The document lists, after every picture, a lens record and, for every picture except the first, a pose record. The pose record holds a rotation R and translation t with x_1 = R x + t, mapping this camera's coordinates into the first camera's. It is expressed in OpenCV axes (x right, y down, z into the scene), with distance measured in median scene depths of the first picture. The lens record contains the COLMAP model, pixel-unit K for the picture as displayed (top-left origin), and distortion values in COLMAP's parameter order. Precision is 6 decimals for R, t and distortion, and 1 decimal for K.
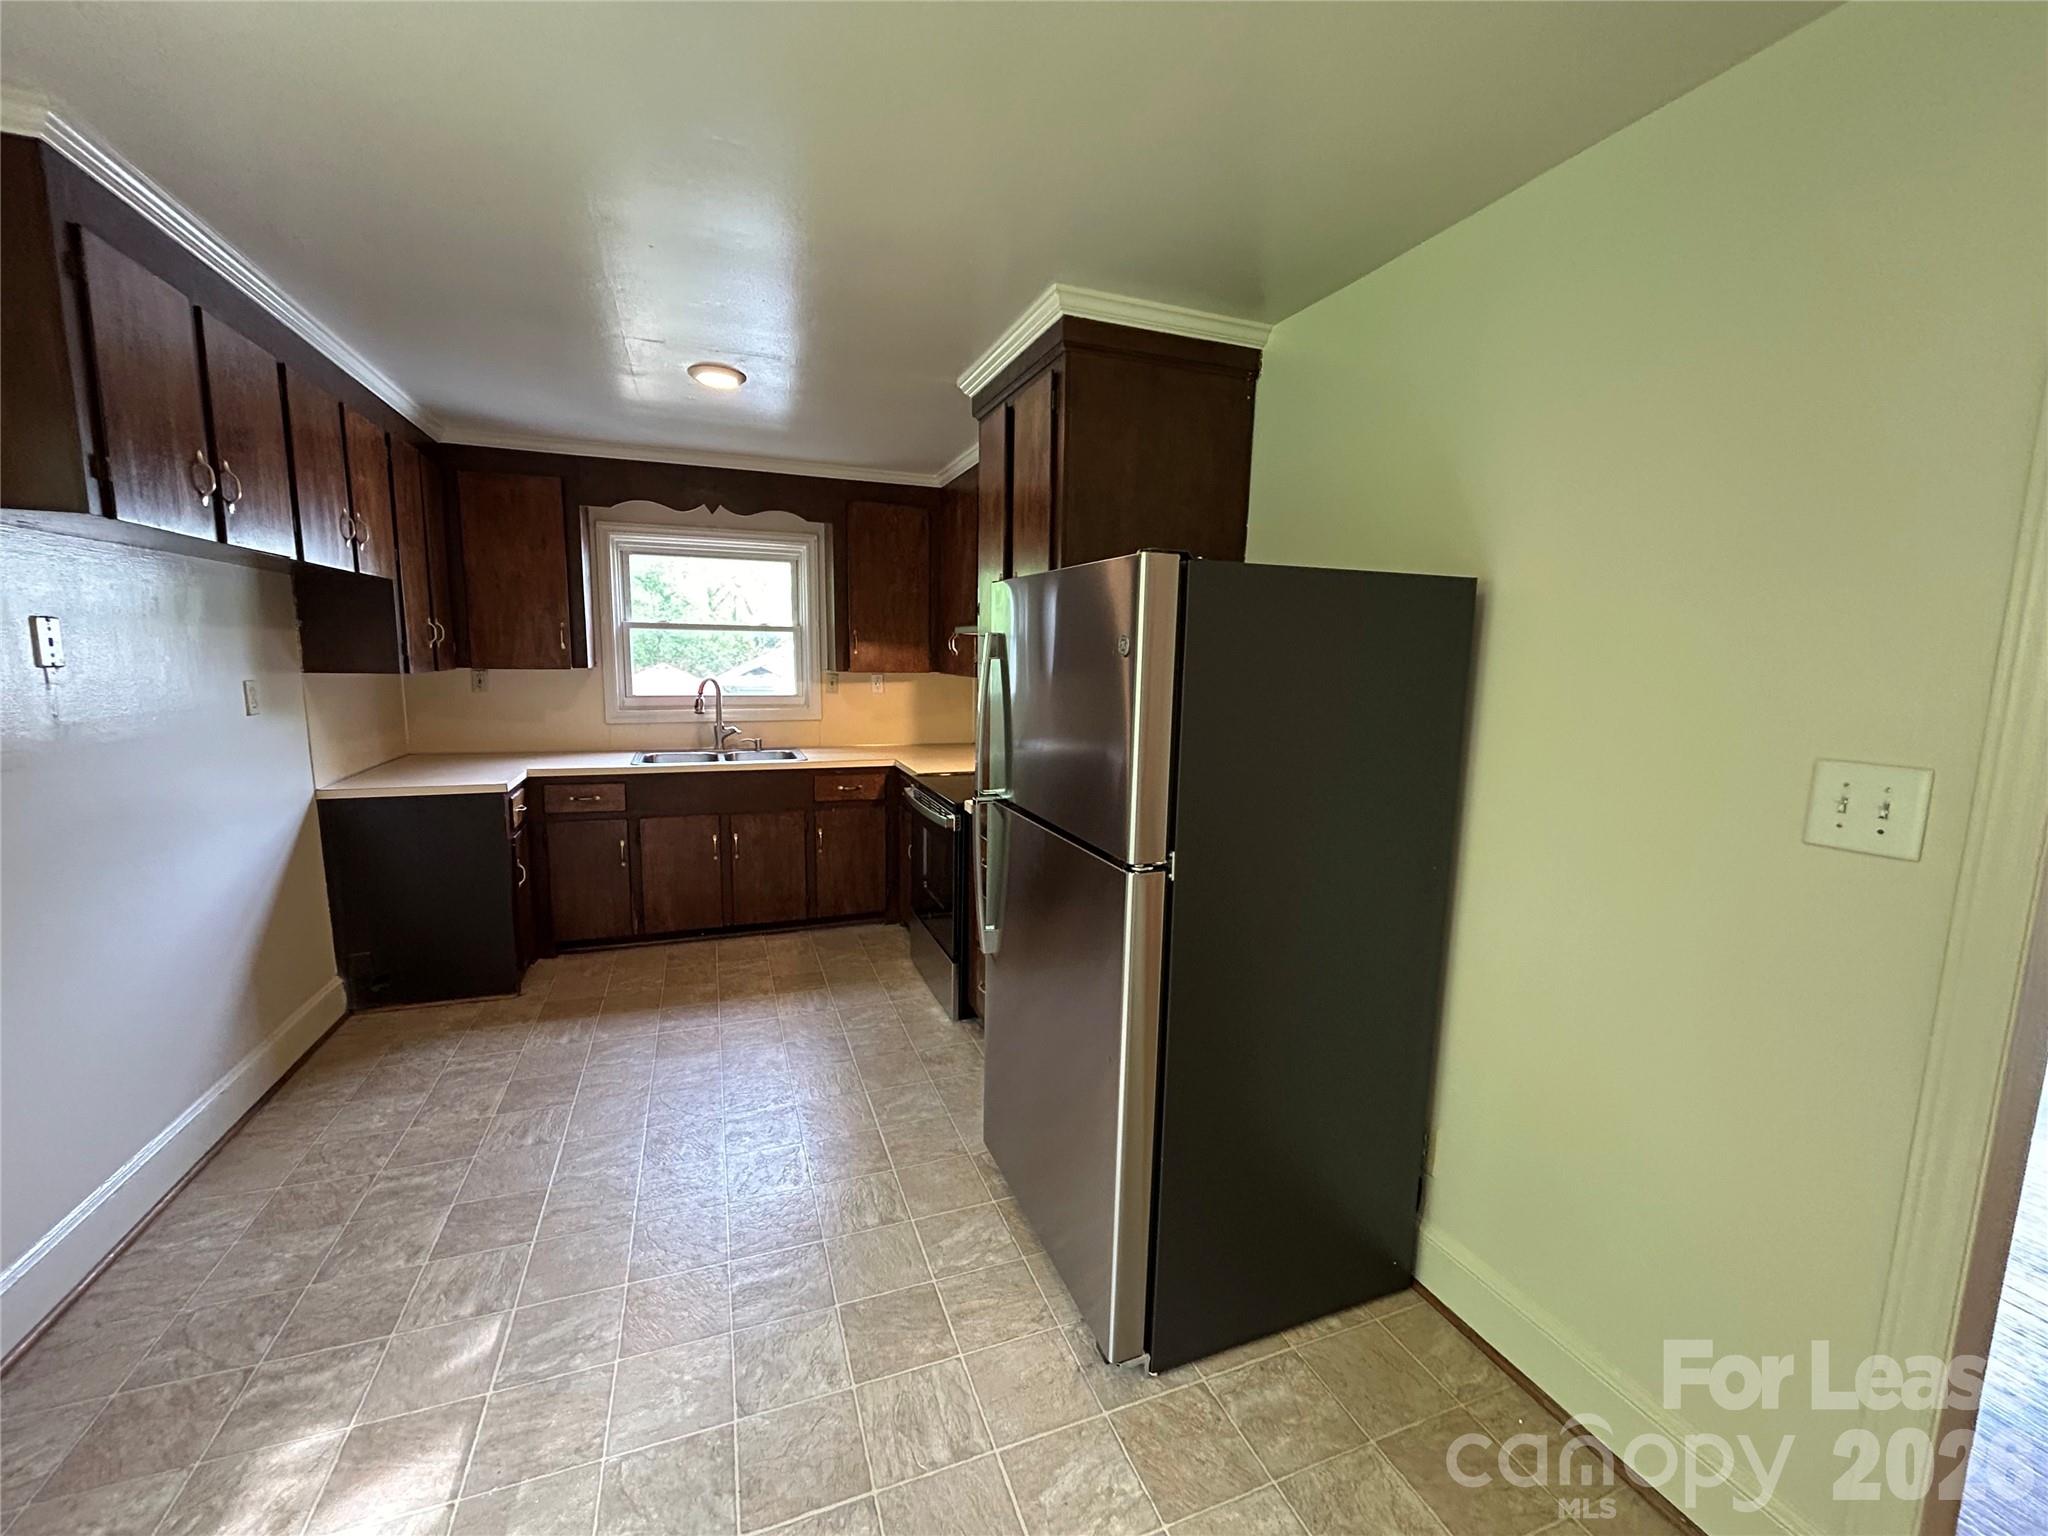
lens RADIAL K [[827.7, 0, 1019.6], [0, 827.7, 766.9], [0, 0, 1]] dist [0.000662, -0.000043]
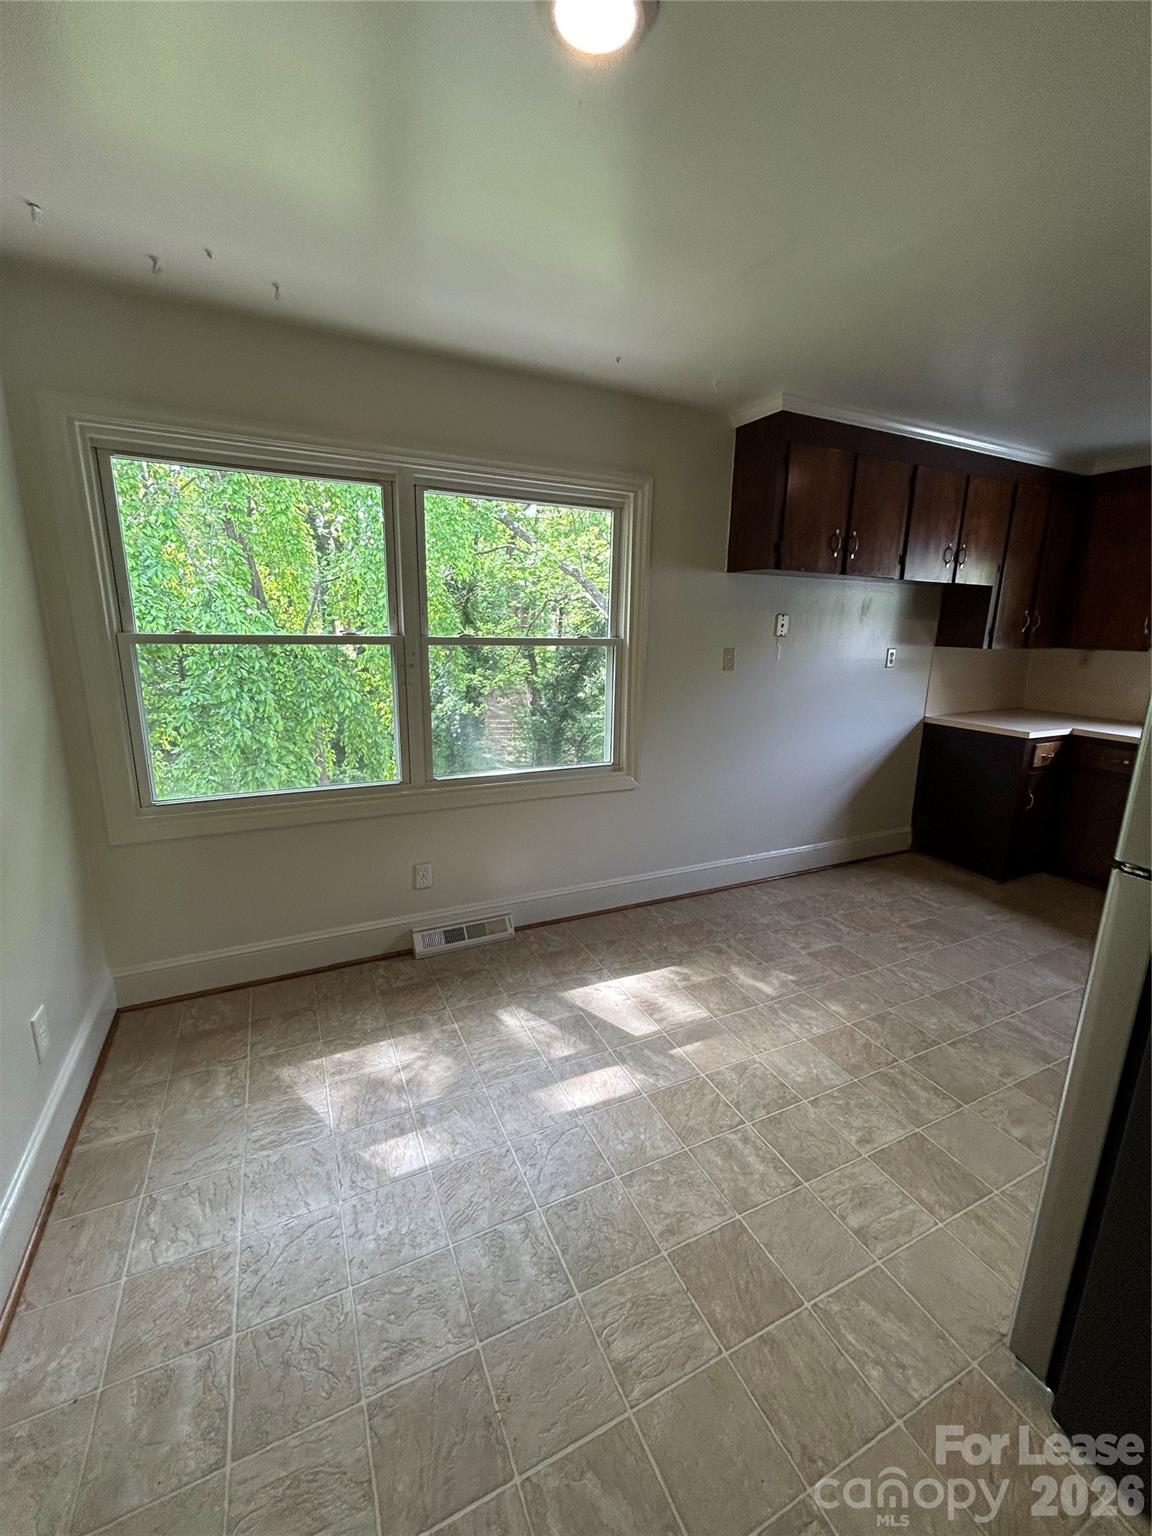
lens RADIAL K [[620.8, 0, 576.6], [0, 620.8, 766.2], [0, 0, 1]] dist [0.000662, -0.000043]
pose [[0.088631, 0.208138, -0.974076, 0.299025], [-0.154925, 0.968903, 0.192936, -0.007342], [0.983942, 0.133809, 0.118120, 0.143712]]
